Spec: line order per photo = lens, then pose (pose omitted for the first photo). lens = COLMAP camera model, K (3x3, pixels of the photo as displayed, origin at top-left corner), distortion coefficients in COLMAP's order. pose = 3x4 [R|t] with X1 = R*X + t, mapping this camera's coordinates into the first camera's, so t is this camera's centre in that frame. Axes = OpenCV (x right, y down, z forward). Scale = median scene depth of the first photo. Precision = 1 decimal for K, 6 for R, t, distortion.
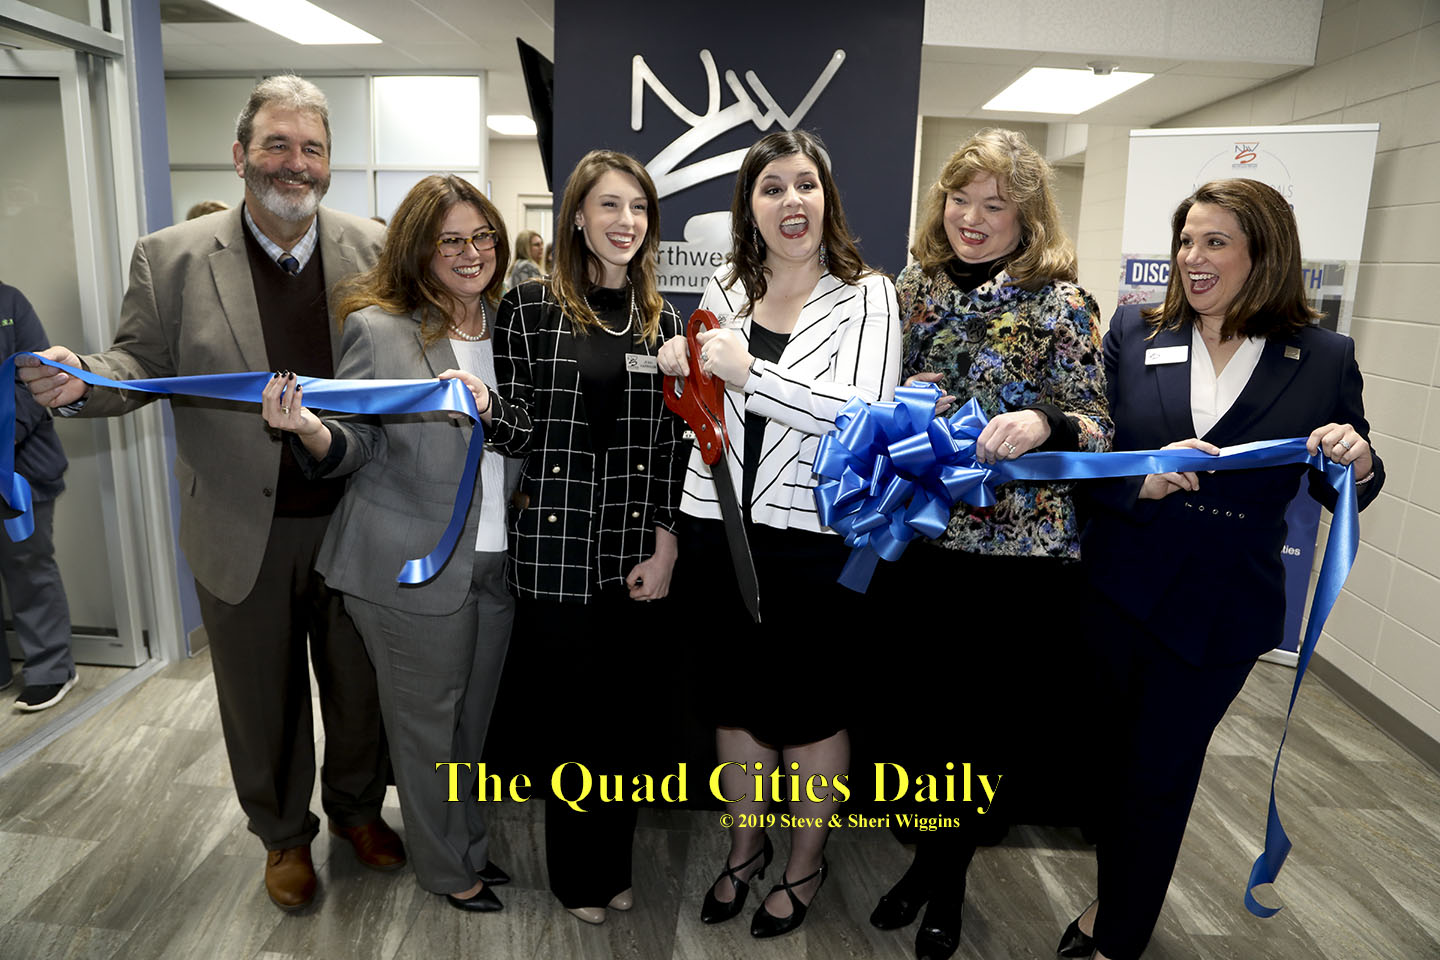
lens RADIAL K [[992.3, 0, 715.9], [0, 992.3, 484.2], [0, 0, 1]] dist [-0.128020, 0.063896]
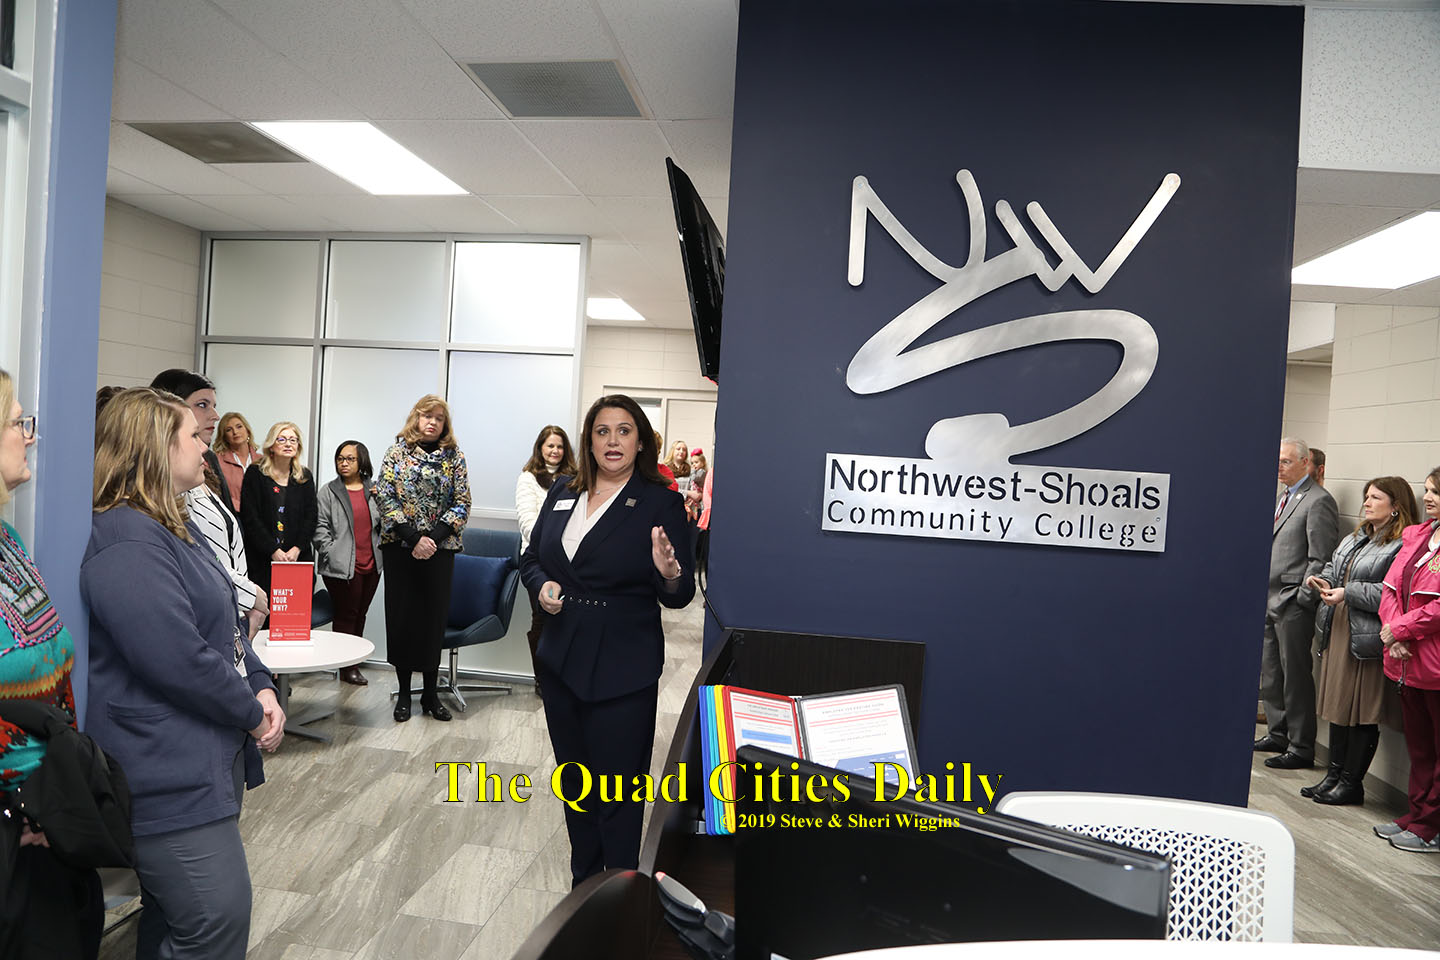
lens RADIAL K [[990.6, 0, 703.1], [0, 990.6, 483.0], [0, 0, 1]] dist [-0.133429, 0.072556]
pose [[0.997292, 0.025671, -0.068918, -0.172376], [-0.038603, 0.980350, -0.193454, -0.134680], [0.062597, 0.195591, 0.978686, 0.491095]]
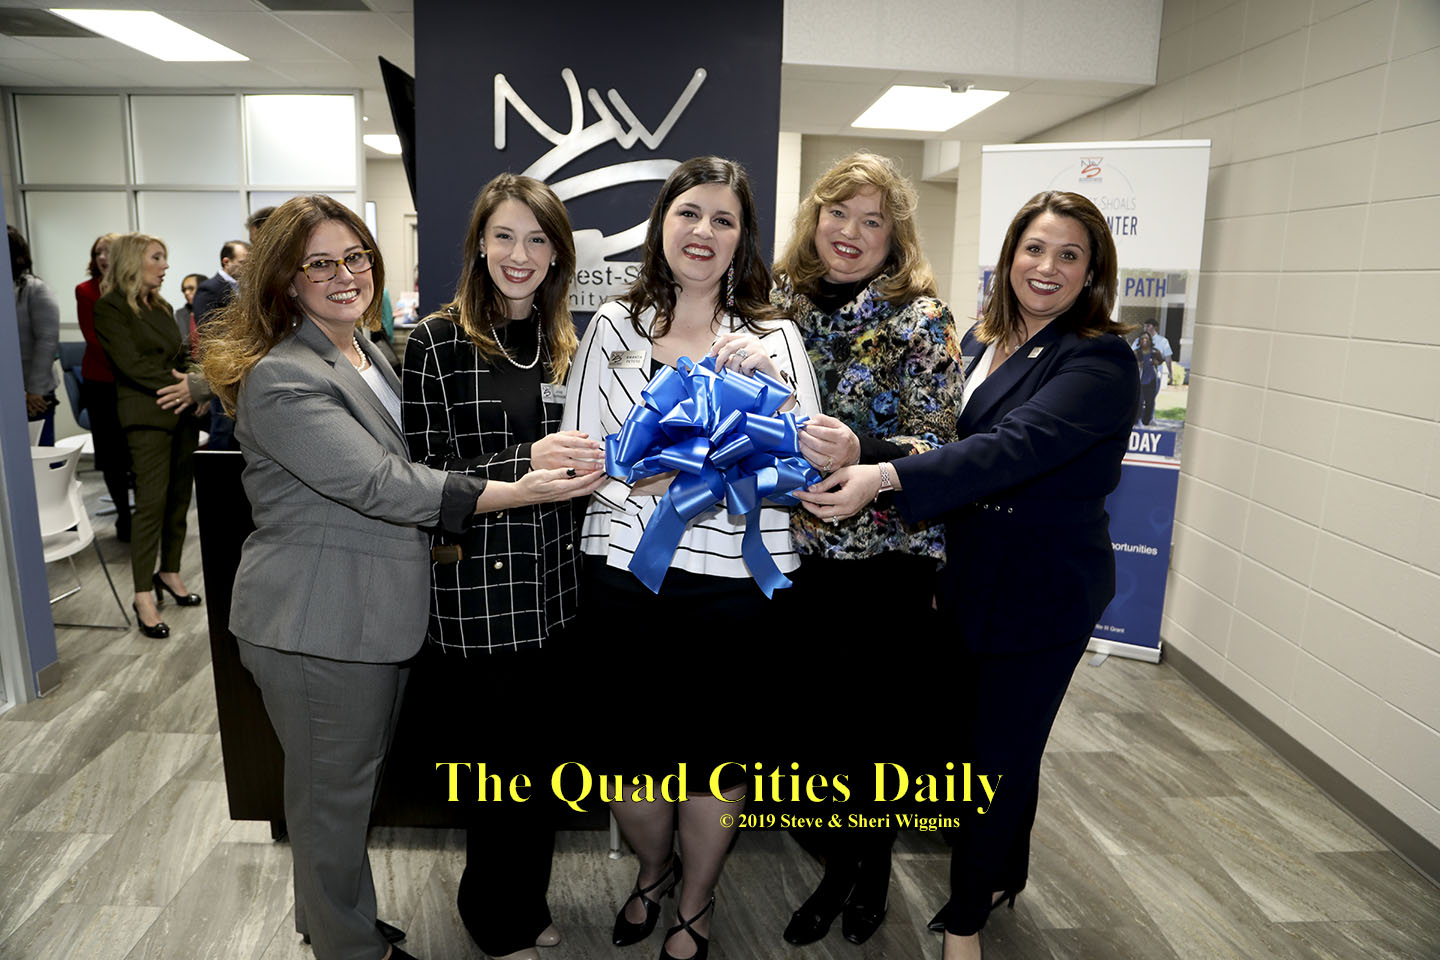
lens RADIAL K [[992.3, 0, 715.9], [0, 992.3, 484.2], [0, 0, 1]] dist [-0.128020, 0.063896]
pose [[0.995422, -0.026637, 0.091790, 0.048906], [0.028252, 0.999467, -0.016339, 0.002230], [-0.091306, 0.018858, 0.995644, -0.003249]]
